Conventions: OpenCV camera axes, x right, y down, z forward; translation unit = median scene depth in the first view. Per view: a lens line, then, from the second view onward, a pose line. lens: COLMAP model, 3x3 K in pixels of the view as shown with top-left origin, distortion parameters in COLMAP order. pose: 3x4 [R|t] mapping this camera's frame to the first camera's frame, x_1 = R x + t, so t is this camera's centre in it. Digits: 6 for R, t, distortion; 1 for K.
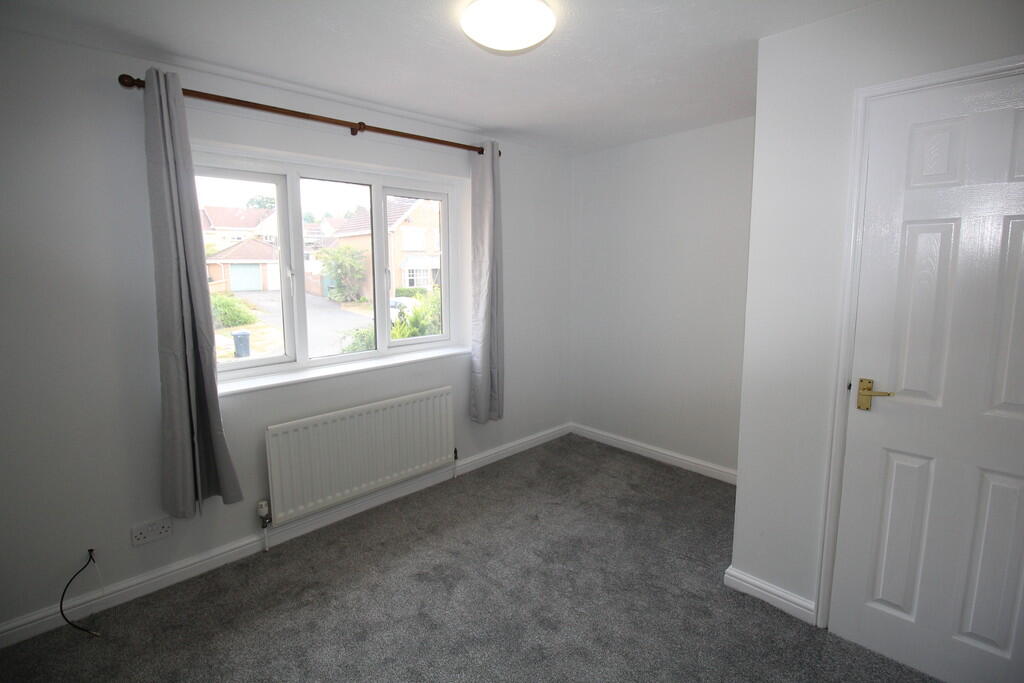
lens RADIAL K [[487.9, 0, 512.0], [0, 487.9, 324.3], [0, 0, 1]] dist [0.000158, 0.000029]
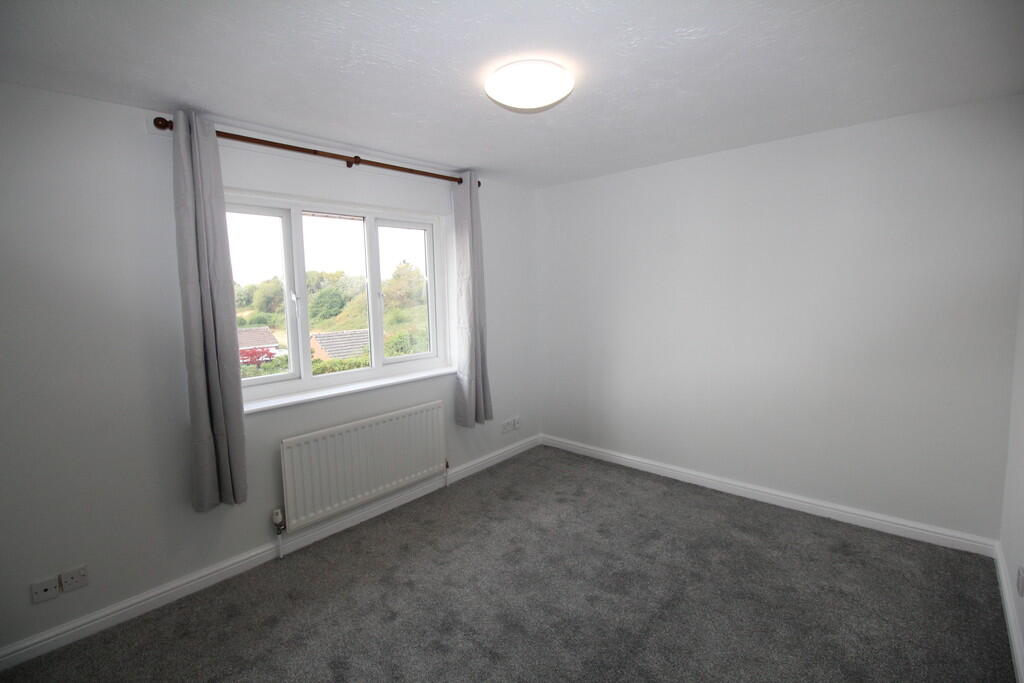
lens RADIAL K [[481.4, 0, 499.8], [0, 481.4, 339.6], [0, 0, 1]] dist [-0.001393, -0.000151]
pose [[0.997508, -0.018158, 0.068182, -0.077559], [0.018942, 0.999761, -0.010872, 0.008737], [-0.067968, 0.012136, 0.997614, -0.080662]]
